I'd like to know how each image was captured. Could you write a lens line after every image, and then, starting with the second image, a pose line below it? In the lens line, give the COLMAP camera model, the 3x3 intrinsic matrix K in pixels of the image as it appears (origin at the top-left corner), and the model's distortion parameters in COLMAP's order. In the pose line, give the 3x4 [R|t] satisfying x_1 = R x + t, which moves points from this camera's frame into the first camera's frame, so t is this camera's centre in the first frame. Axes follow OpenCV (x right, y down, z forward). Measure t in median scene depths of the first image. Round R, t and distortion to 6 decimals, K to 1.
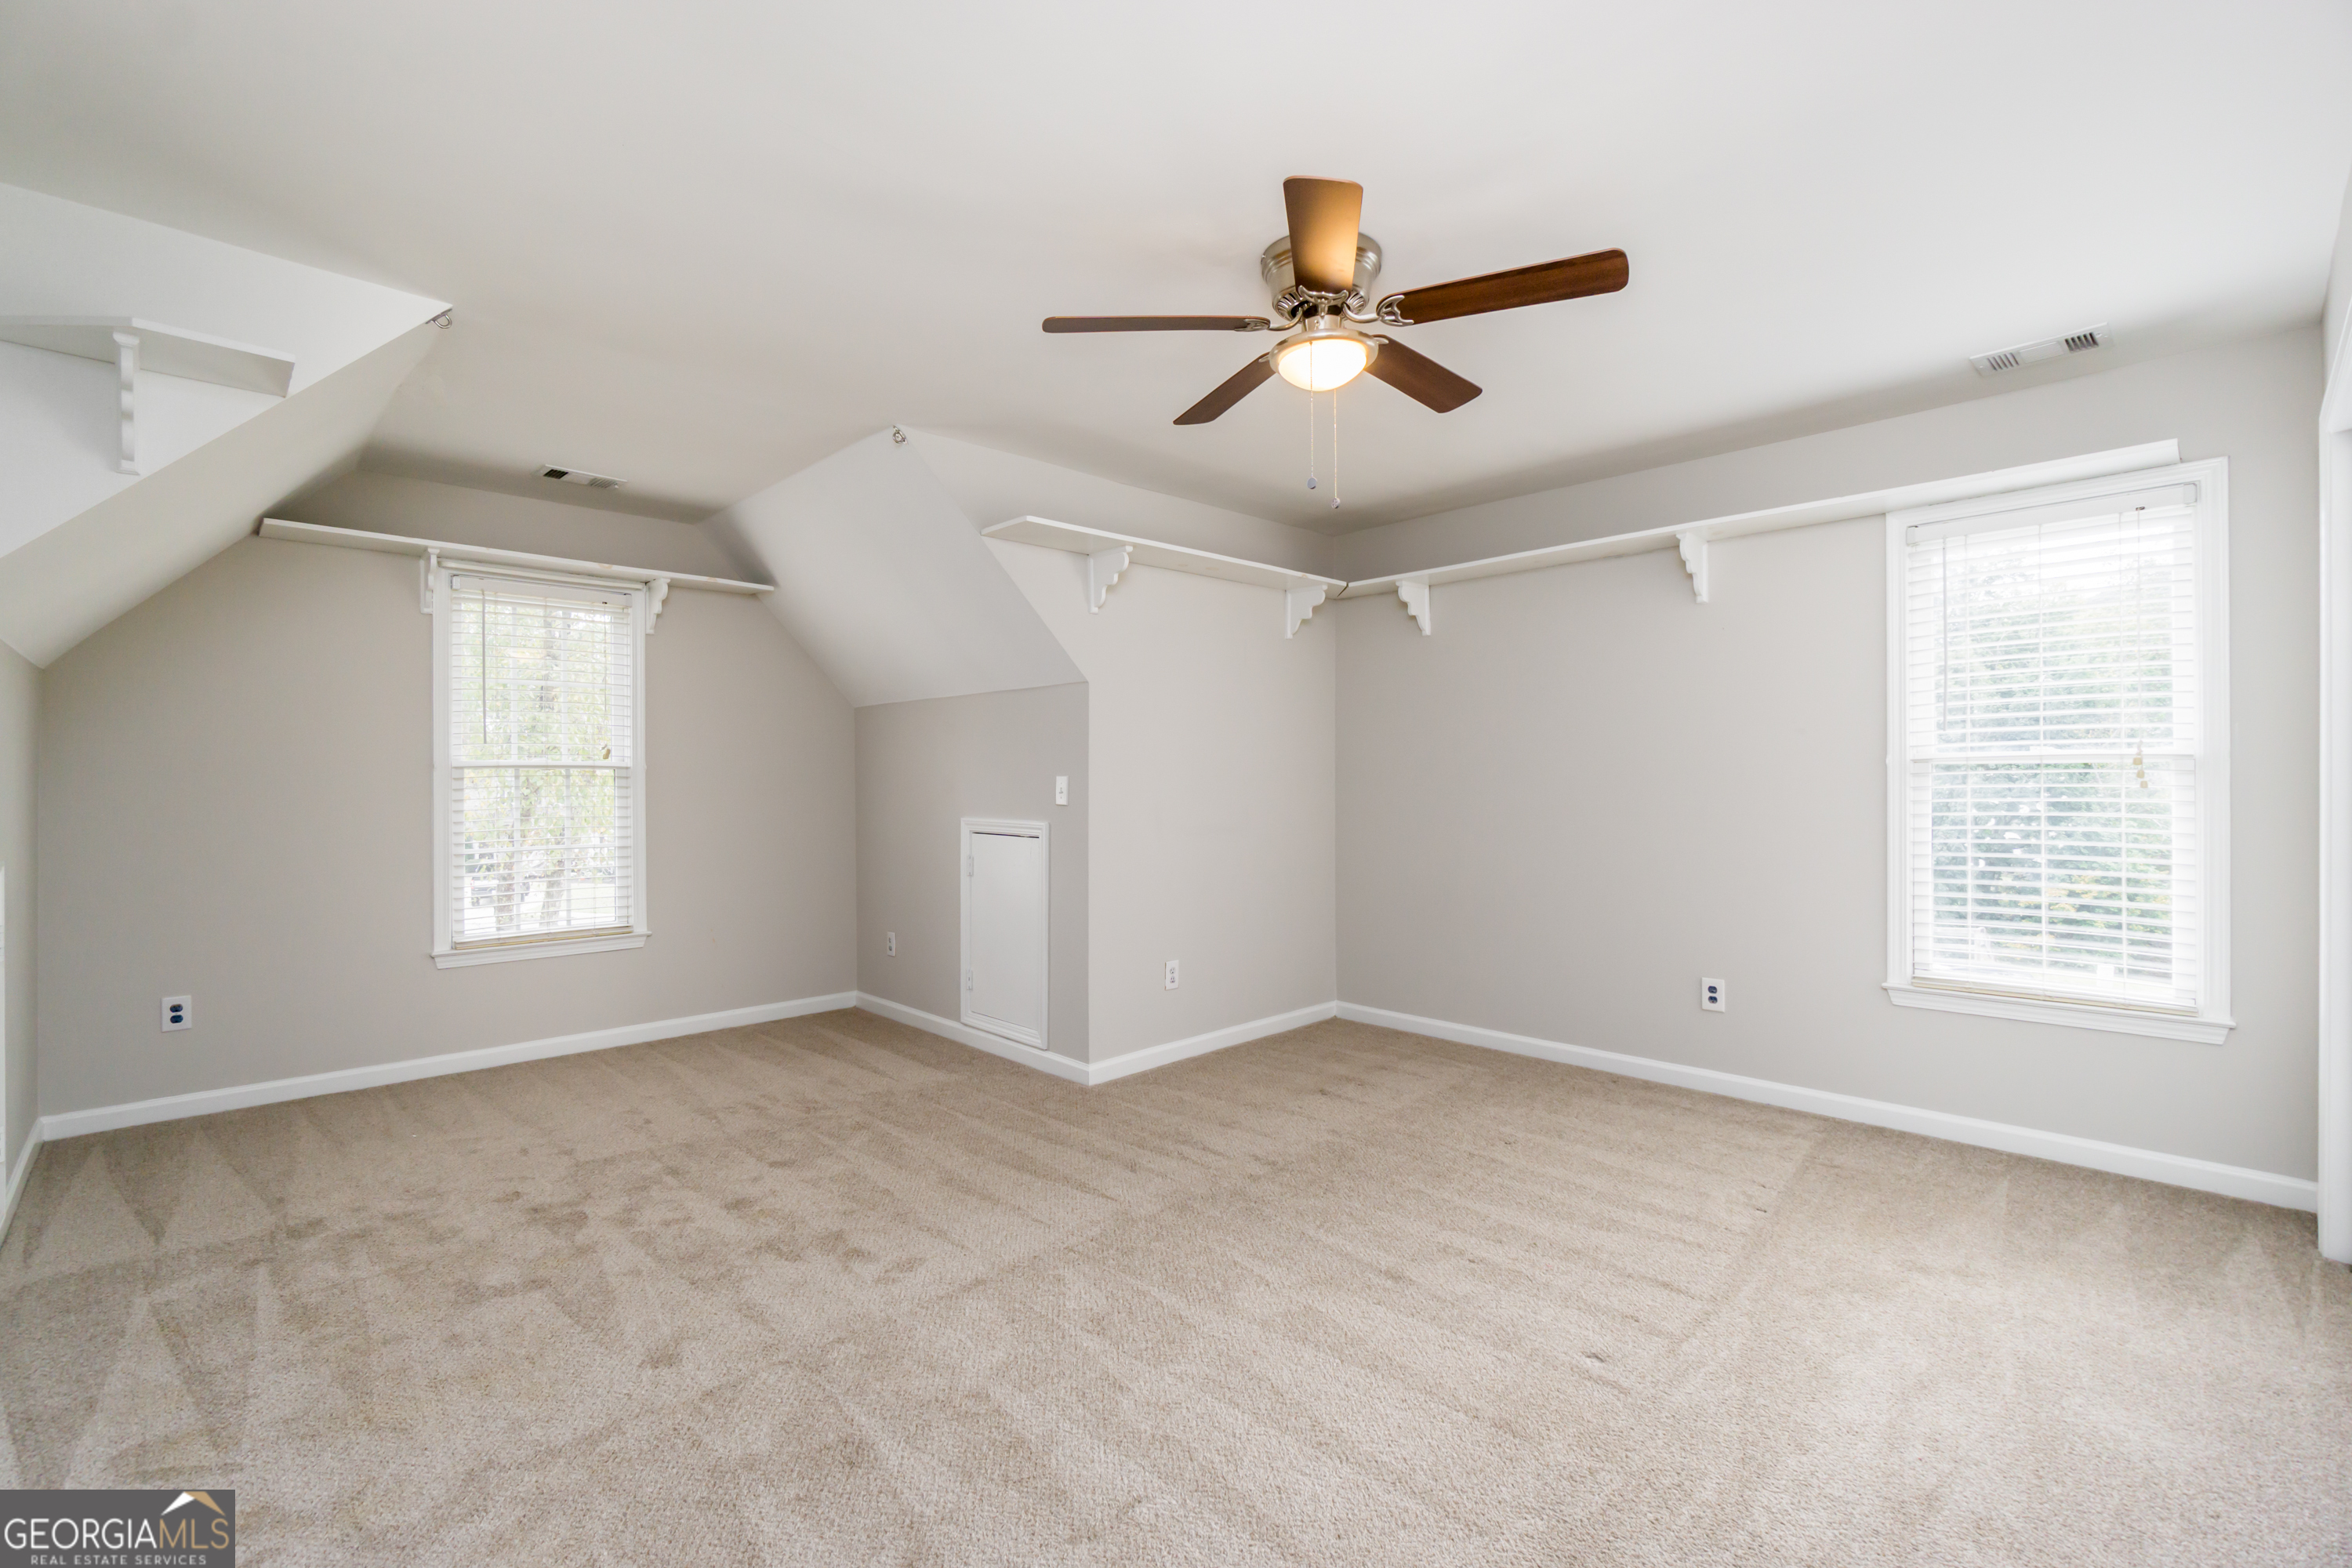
lens RADIAL K [[1014.1, 0, 1176.0], [0, 1014.1, 784.0], [0, 0, 1]] dist [0.001901, 0.000464]
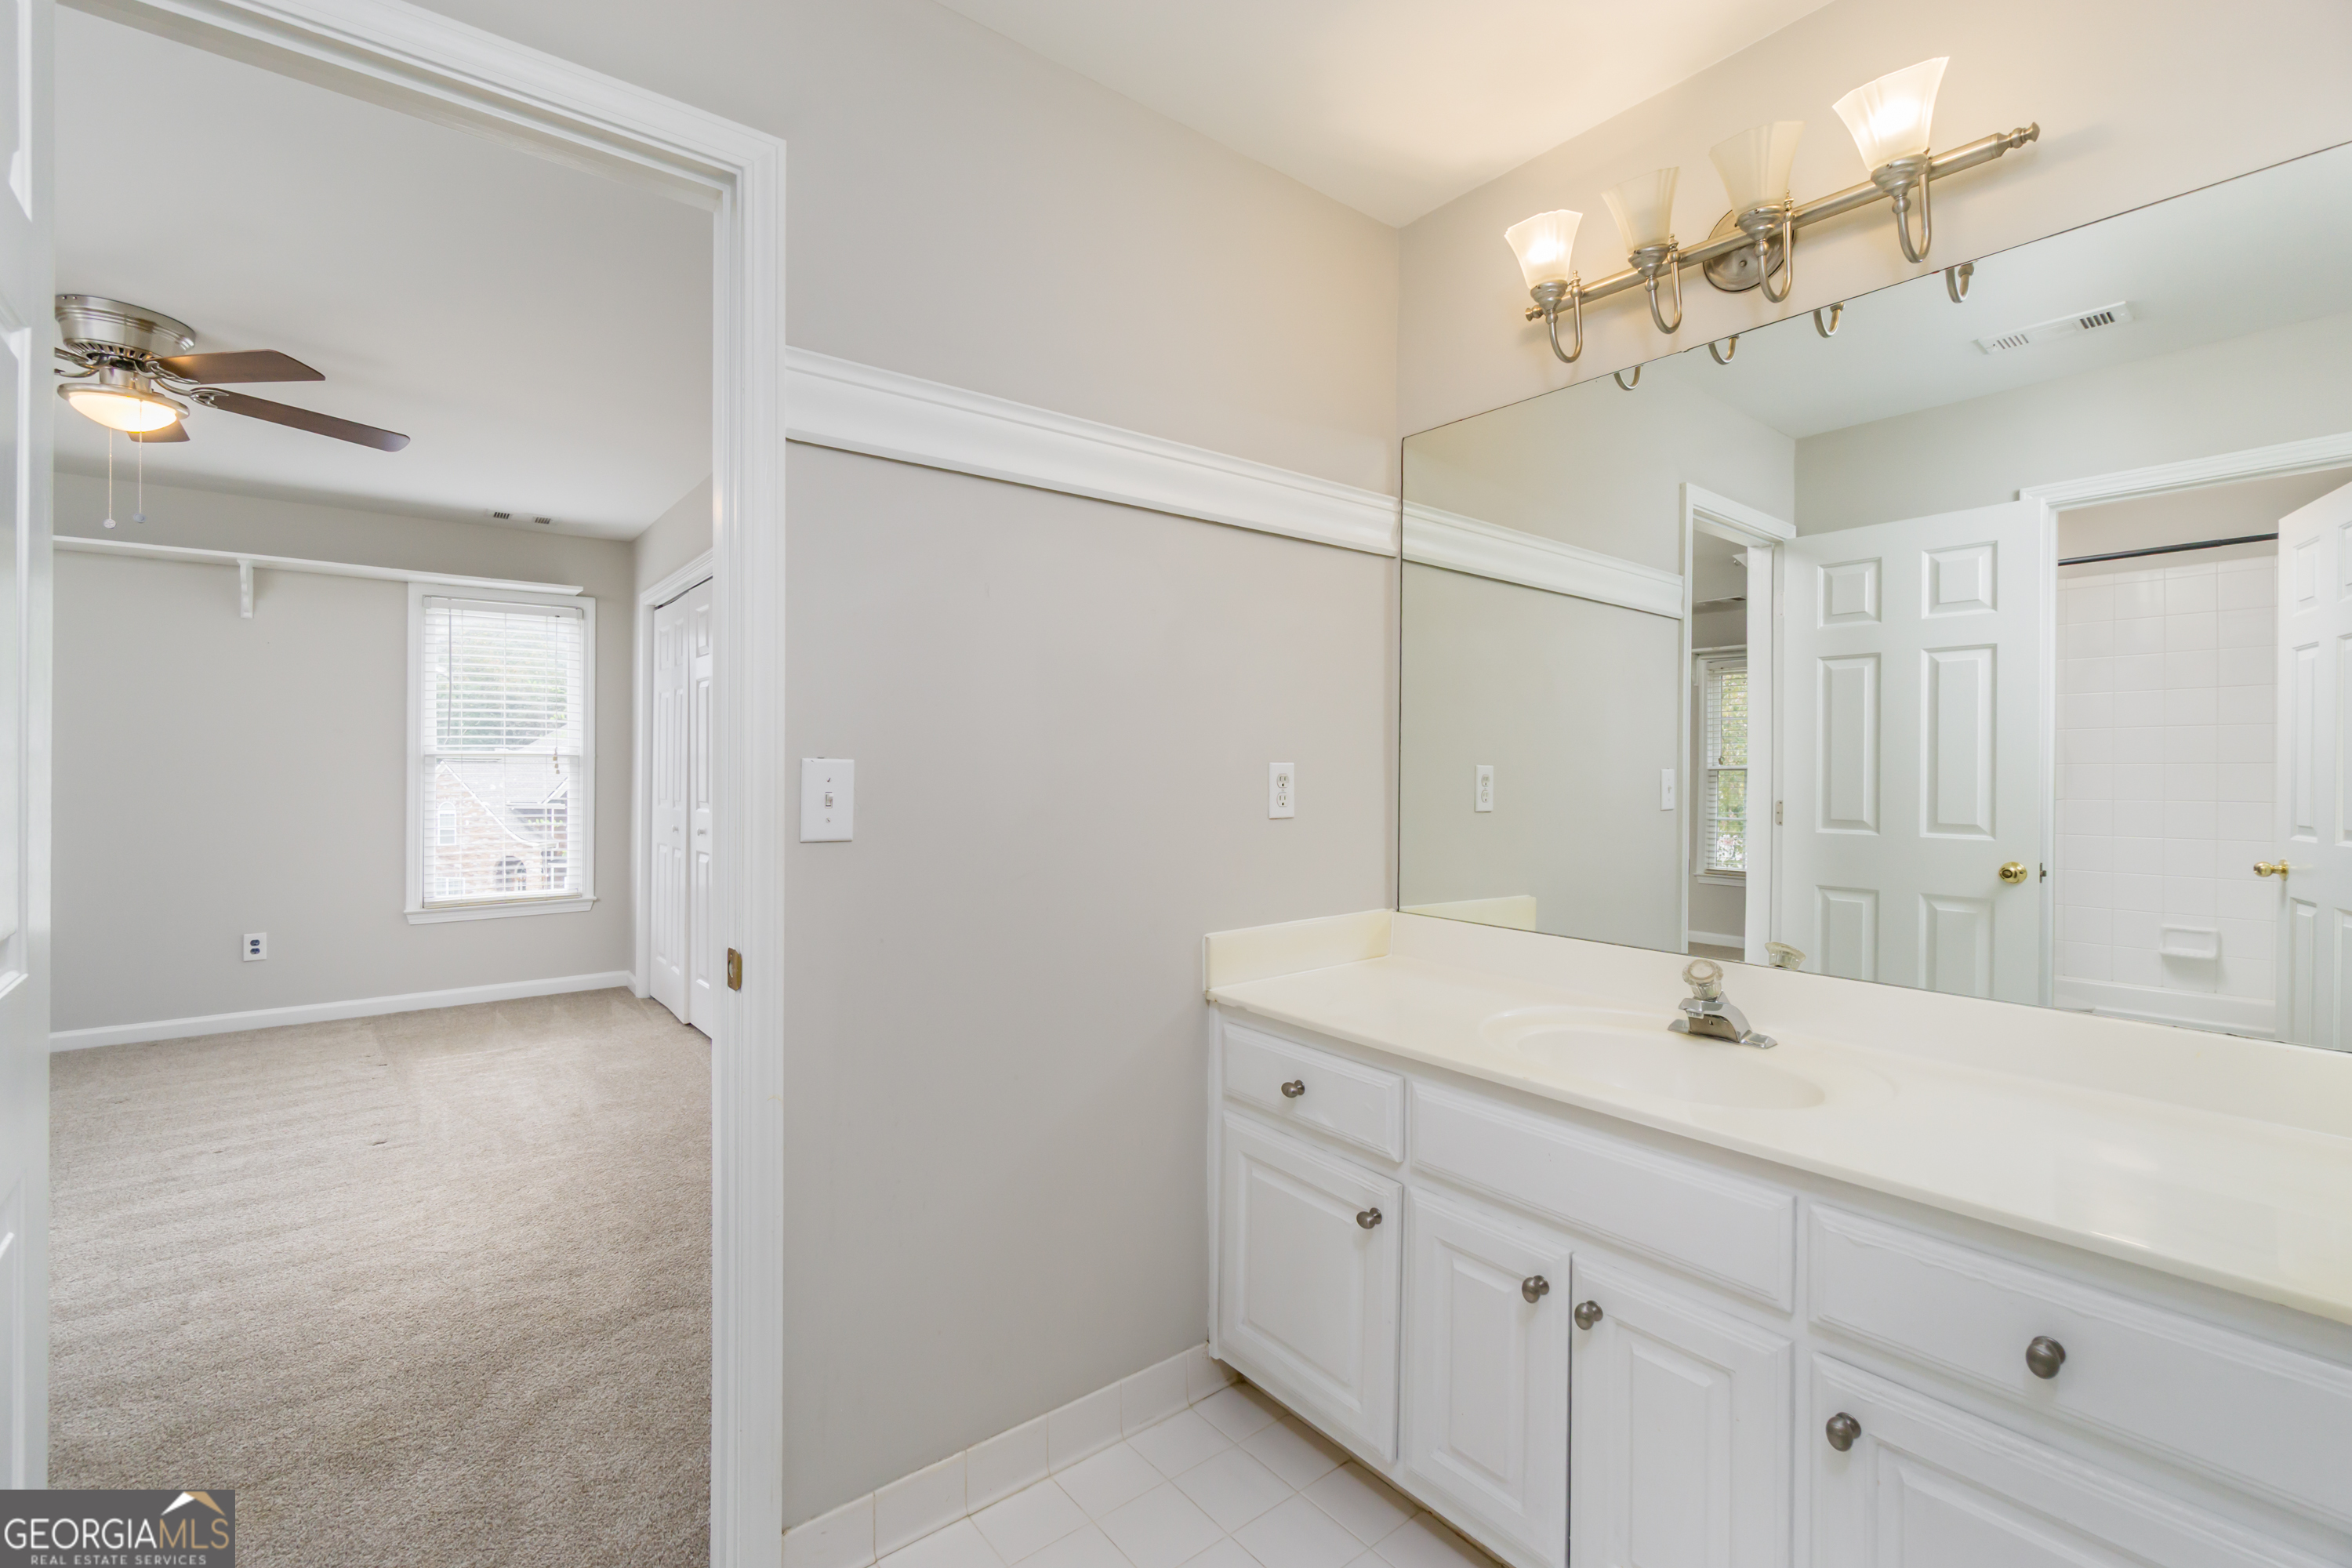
lens RADIAL K [[1014.1, 0, 1176.0], [0, 1014.1, 784.0], [0, 0, 1]] dist [0.001901, 0.000464]
pose [[0.090098, -0.007711, 0.995903, -0.768648], [0.001304, 0.999970, 0.007624, 0.010700], [-0.995932, 0.000612, 0.090106, -0.256120]]
